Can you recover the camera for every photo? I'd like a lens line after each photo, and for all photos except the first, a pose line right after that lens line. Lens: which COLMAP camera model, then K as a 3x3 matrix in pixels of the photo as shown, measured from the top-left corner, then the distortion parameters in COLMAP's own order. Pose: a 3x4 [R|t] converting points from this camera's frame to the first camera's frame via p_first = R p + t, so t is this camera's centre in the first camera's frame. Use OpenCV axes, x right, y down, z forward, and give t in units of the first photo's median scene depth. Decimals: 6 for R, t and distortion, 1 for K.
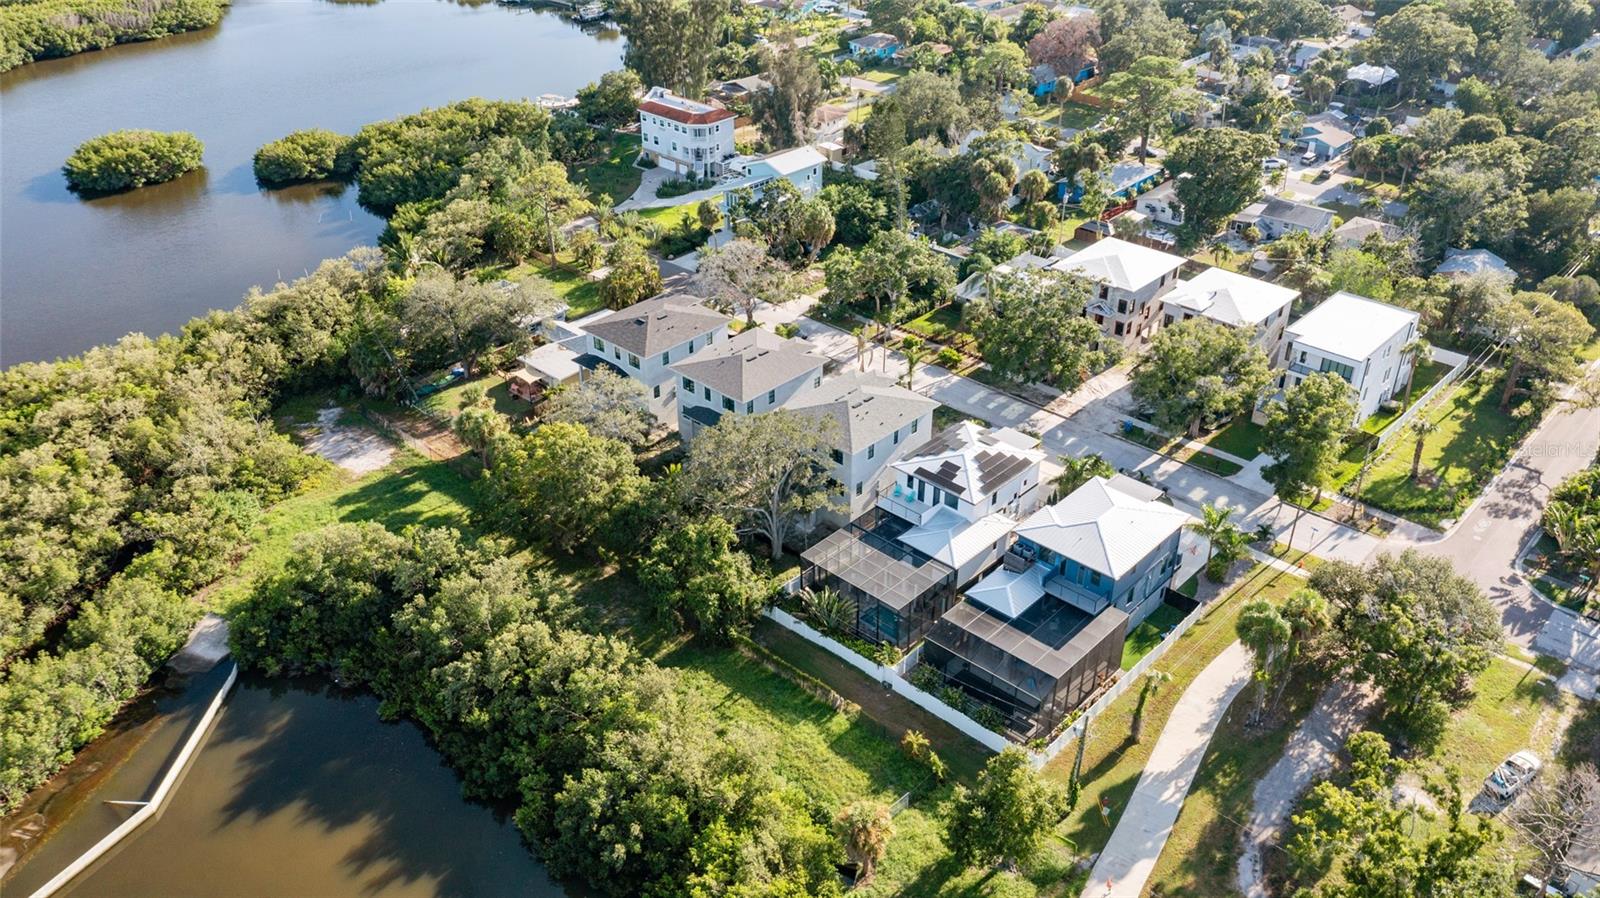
lens RADIAL K [[1280.6, 0, 800.0], [0, 1280.6, 449.0], [0, 0, 1]] dist [0.002863, 0.005124]
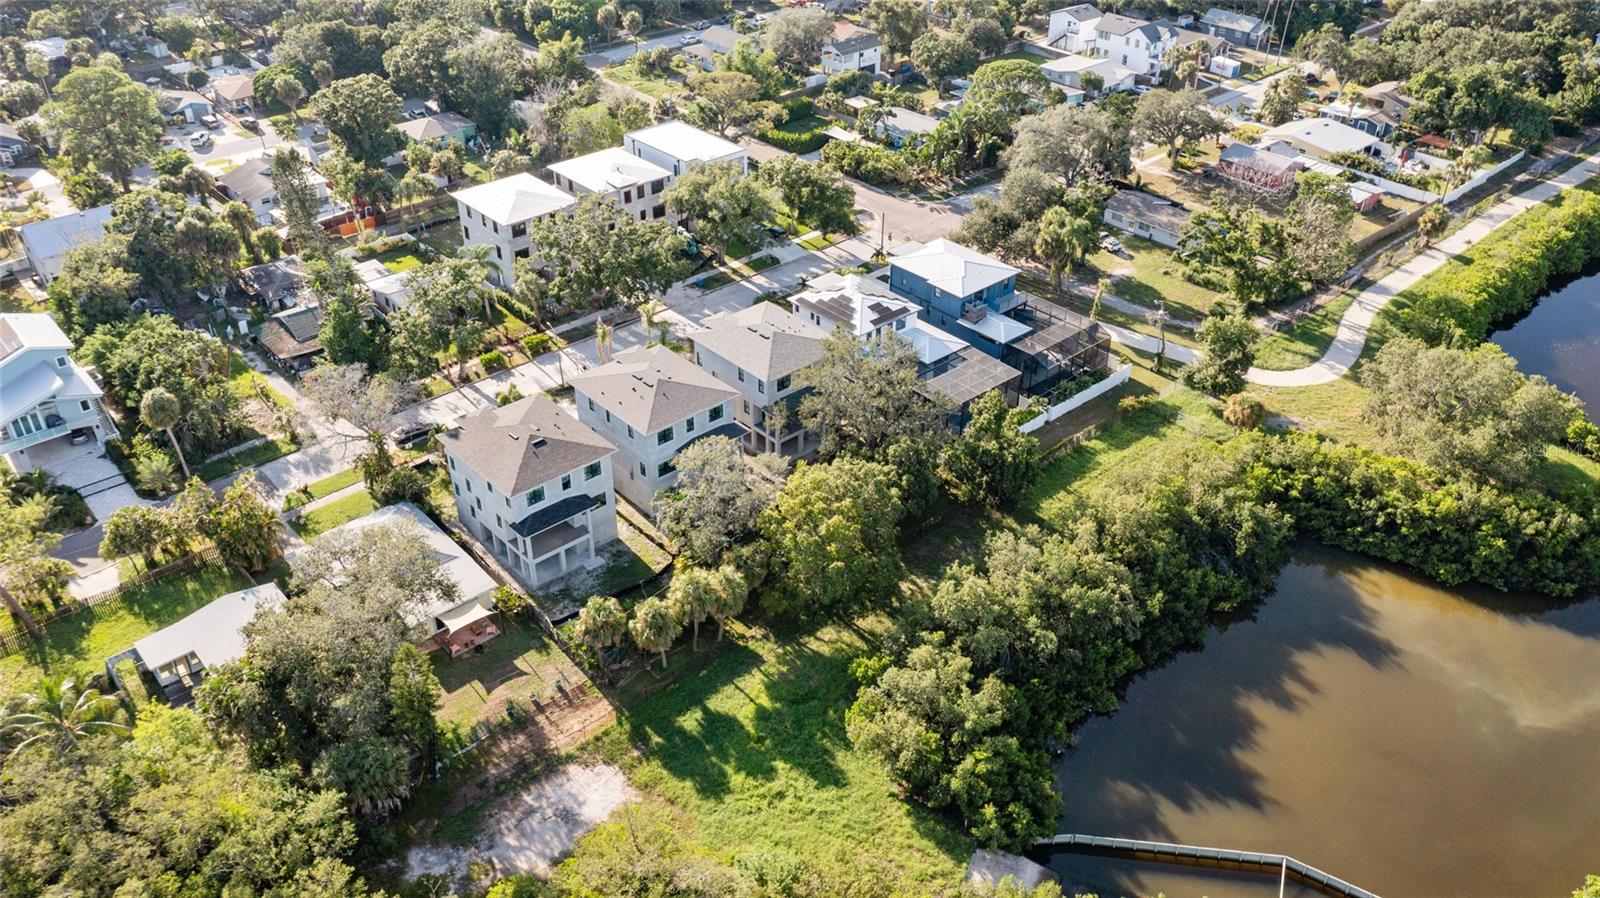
lens RADIAL K [[1280.6, 0, 800.0], [0, 1280.6, 449.0], [0, 0, 1]] dist [0.002863, 0.005124]
pose [[0.095571, -0.547461, 0.831356, -0.932007], [0.512153, 0.743198, 0.430531, -0.428488], [-0.853561, 0.384635, 0.351412, 0.690269]]
